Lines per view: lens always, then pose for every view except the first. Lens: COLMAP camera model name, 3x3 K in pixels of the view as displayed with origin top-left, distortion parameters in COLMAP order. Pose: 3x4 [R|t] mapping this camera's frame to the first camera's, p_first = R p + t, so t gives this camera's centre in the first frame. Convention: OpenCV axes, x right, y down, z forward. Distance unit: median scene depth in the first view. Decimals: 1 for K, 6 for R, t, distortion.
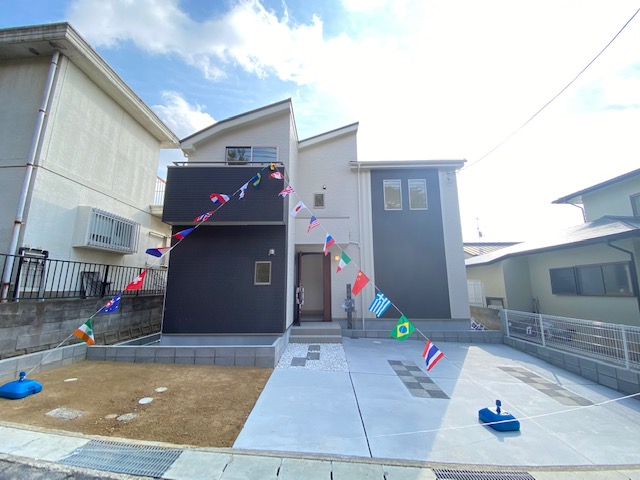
lens RADIAL K [[256.5, 0, 319.6], [0, 256.5, 240.9], [0, 0, 1]] dist [0.014711, -0.016340]
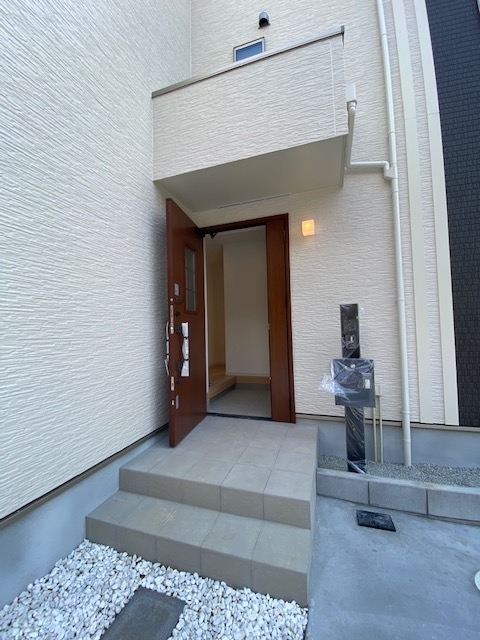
lens RADIAL K [[256.5, 0, 239.0], [0, 256.5, 318.1], [0, 0, 1]] dist [0.014711, -0.016340]
pose [[0.950428, -0.031720, -0.309323, 0.102258], [0.076429, 0.988096, 0.133510, 0.161855], [0.301406, -0.150533, 0.941538, 0.835342]]
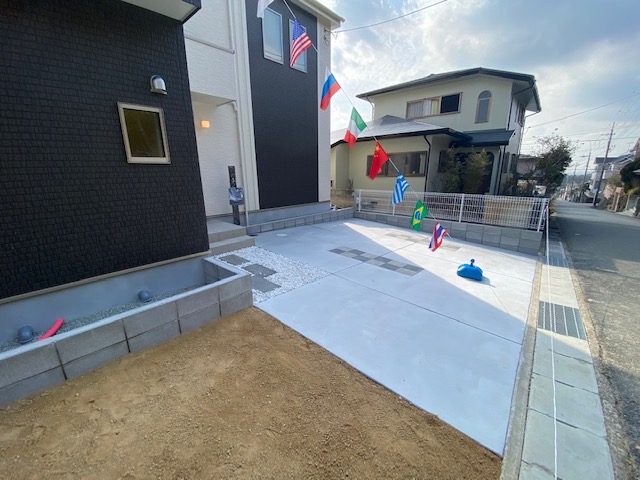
lens RADIAL K [[256.5, 0, 319.6], [0, 256.5, 240.9], [0, 0, 1]] dist [0.014711, -0.016340]
pose [[0.662902, -0.200573, 0.721340, -0.329316], [-0.119919, 0.922567, 0.366729, 0.083873], [-0.739040, -0.329608, 0.587519, 0.410245]]
